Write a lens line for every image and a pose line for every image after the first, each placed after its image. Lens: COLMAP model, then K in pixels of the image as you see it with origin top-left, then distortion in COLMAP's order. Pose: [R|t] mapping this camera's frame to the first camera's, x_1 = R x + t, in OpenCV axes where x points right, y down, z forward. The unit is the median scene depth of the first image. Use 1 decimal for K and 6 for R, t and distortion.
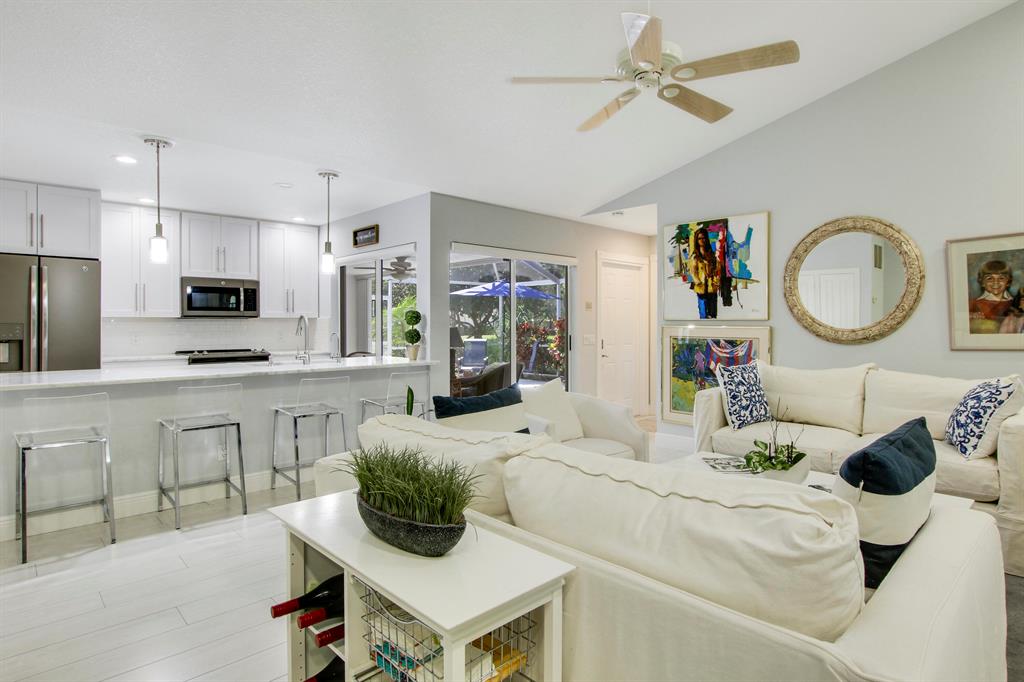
lens RADIAL K [[548.1, 0, 513.1], [0, 548.1, 323.9], [0, 0, 1]] dist [-0.013875, 0.001953]
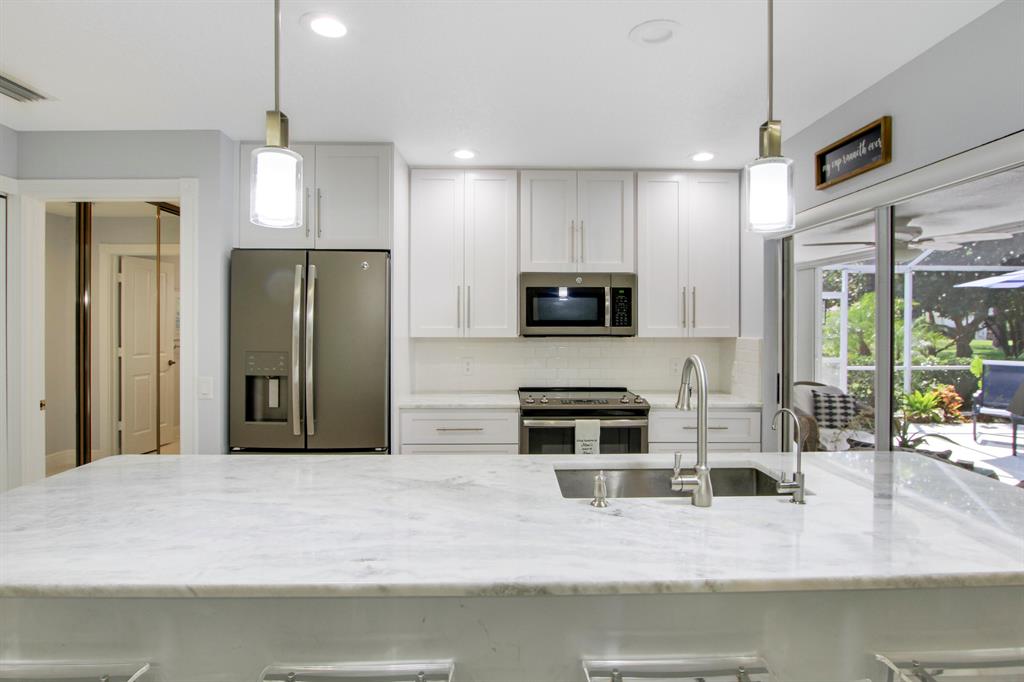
lens RADIAL K [[548.1, 0, 526.1], [0, 548.1, 312.9], [0, 0, 1]] dist [-0.013875, 0.001953]
pose [[0.753496, -0.005568, -0.657428, -0.177607], [-0.005649, 0.999872, -0.014943, -0.029165], [0.657428, 0.014973, 0.753369, 0.505387]]
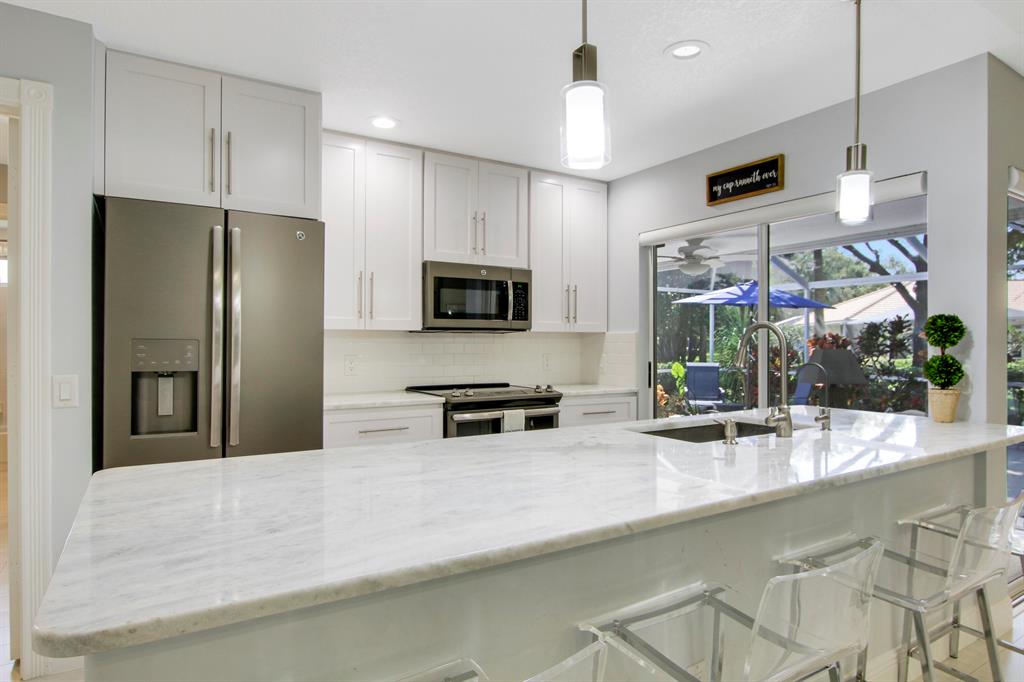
lens RADIAL K [[585.6, 0, 516.4], [0, 585.6, 342.7], [0, 0, 1]] dist [-0.016758, 0.005276]
pose [[0.982078, 0.004485, -0.188423, -0.374831], [-0.004668, 0.999989, -0.000524, 0.001208], [0.188419, 0.001394, 0.982088, 0.383546]]
